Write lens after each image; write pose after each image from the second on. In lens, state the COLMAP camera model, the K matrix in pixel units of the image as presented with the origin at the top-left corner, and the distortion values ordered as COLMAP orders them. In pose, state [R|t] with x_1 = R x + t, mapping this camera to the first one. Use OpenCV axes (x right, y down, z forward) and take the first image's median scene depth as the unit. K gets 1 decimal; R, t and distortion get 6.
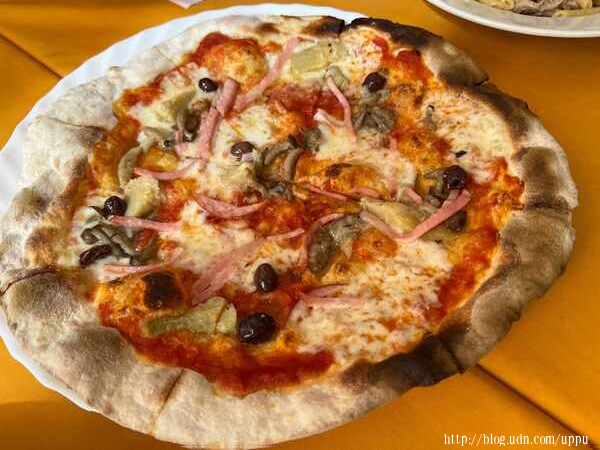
lens RADIAL K [[446.3, 0, 300.0], [0, 446.3, 225.0], [0, 0, 1]] dist [0.003192, -0.002238]
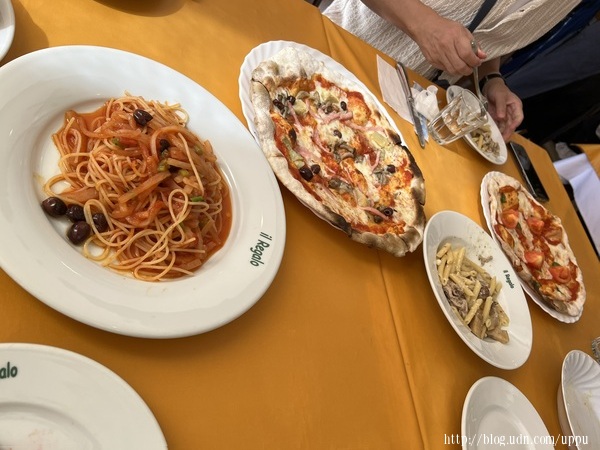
lens RADIAL K [[446.3, 0, 300.0], [0, 446.3, 225.0], [0, 0, 1]] dist [0.003192, -0.002238]
pose [[0.590099, 0.800435, 0.105298, -0.106697], [-0.761246, 0.595097, -0.257612, 0.757854], [-0.268864, 0.071859, 0.960494, -0.966467]]
